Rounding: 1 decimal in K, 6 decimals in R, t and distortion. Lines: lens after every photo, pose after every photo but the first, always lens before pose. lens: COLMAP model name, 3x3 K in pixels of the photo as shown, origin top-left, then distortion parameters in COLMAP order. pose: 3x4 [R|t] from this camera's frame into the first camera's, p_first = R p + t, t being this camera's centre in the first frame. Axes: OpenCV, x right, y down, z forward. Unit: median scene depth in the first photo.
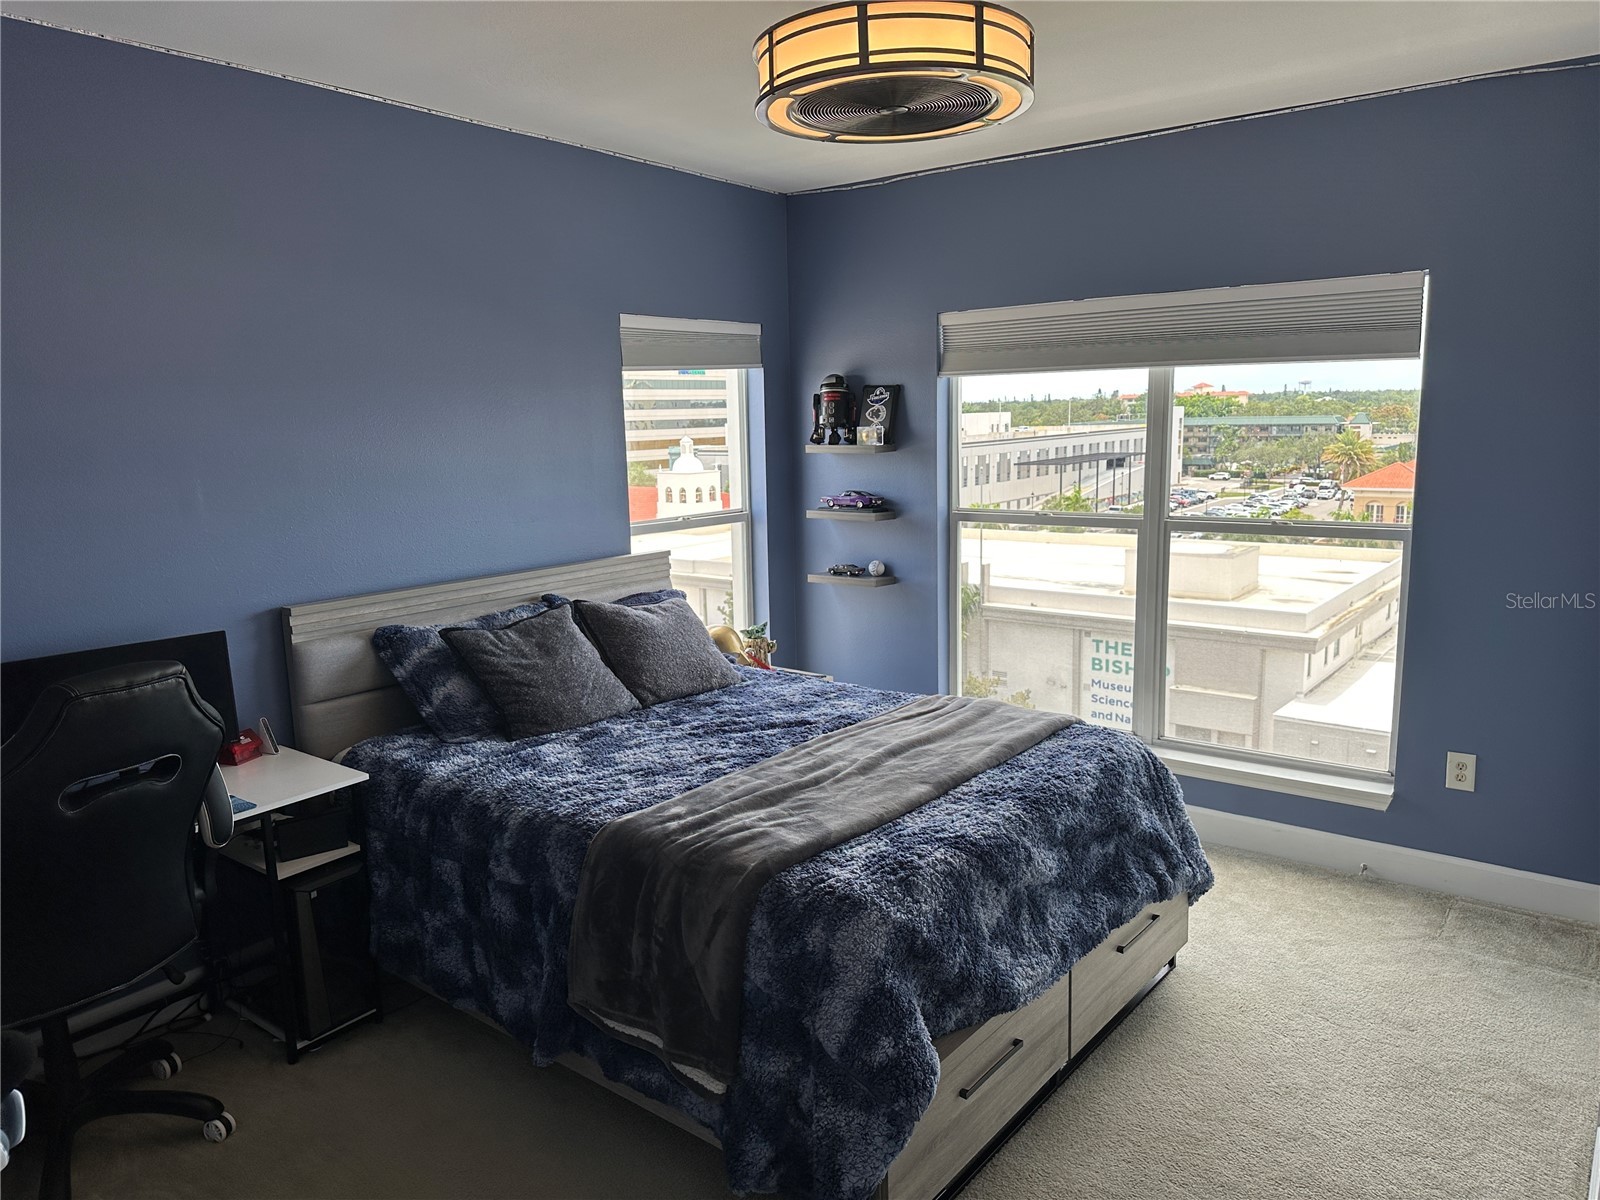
lens RADIAL K [[1127.2, 0, 799.9], [0, 1127.2, 601.4], [0, 0, 1]] dist [0.043974, -0.054100]
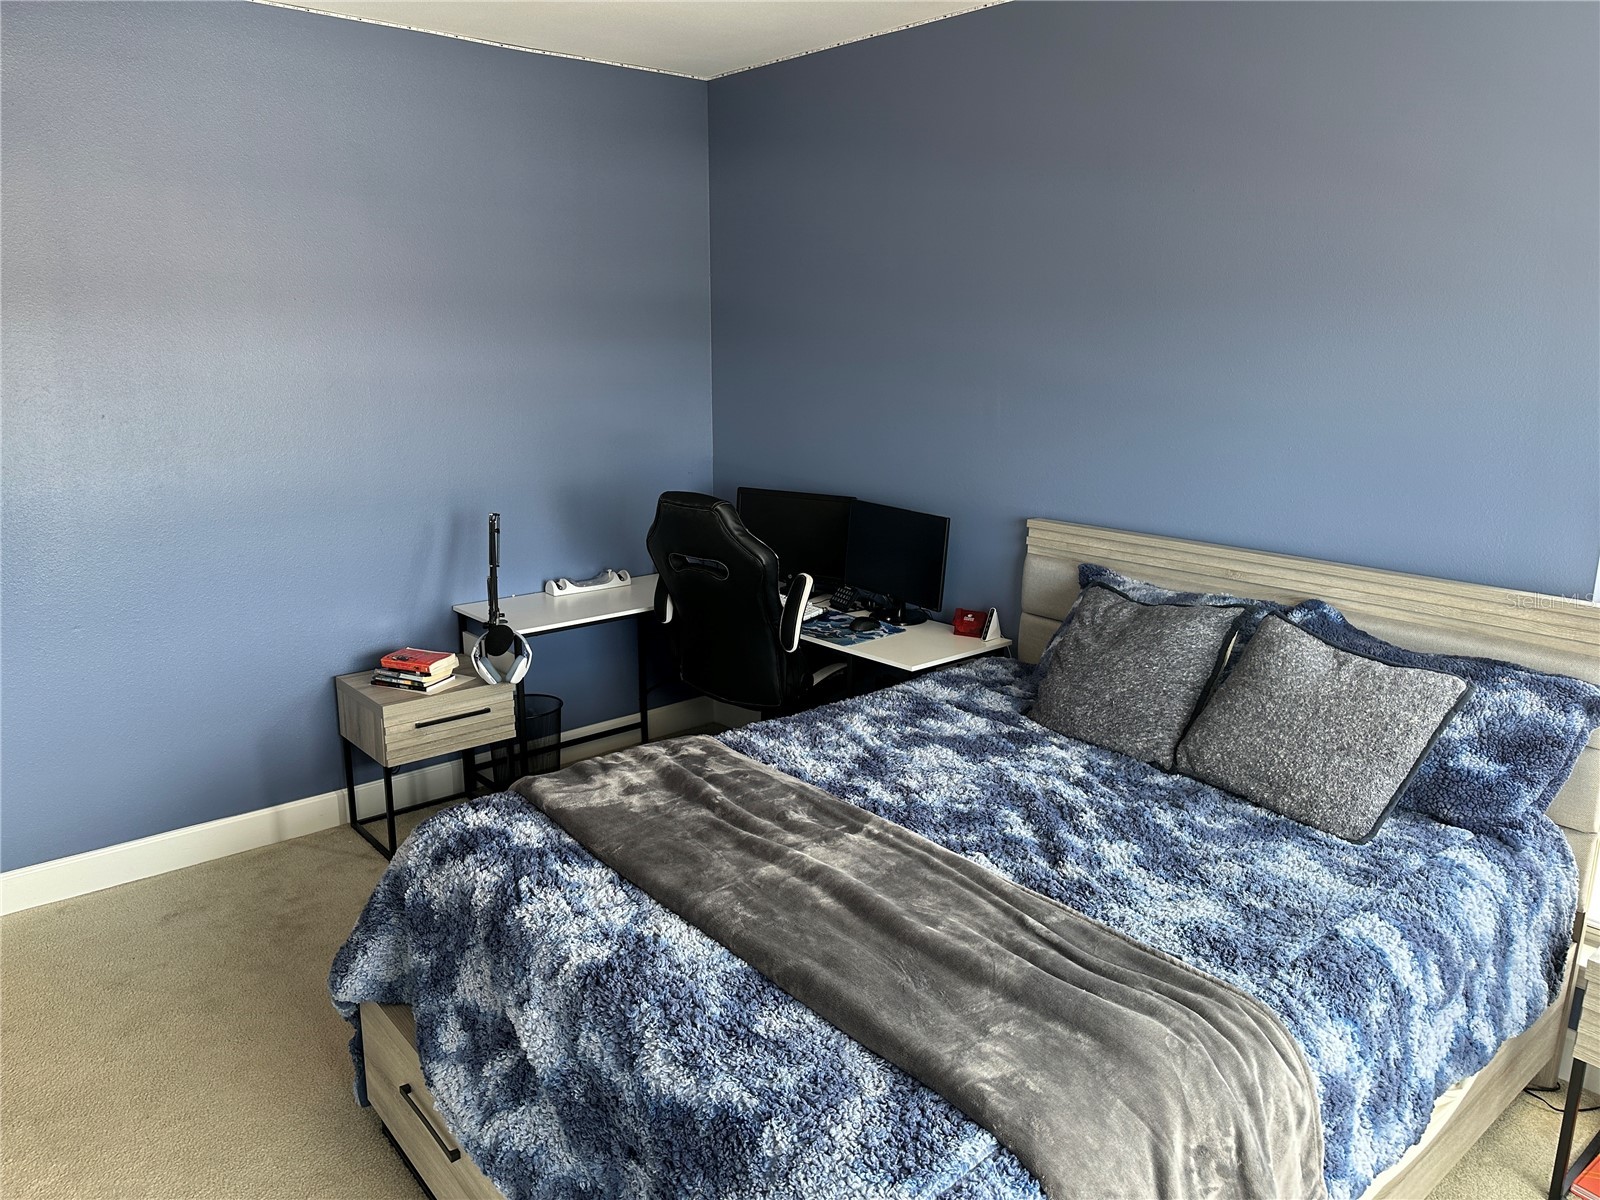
lens RADIAL K [[1127.2, 0, 800.3], [0, 1127.2, 604.0], [0, 0, 1]] dist [0.043974, -0.054100]
pose [[-0.211554, 0.242197, -0.946882, 0.630223], [-0.172264, 0.944403, 0.280050, -0.183174], [0.962065, 0.222360, -0.158071, 1.016195]]
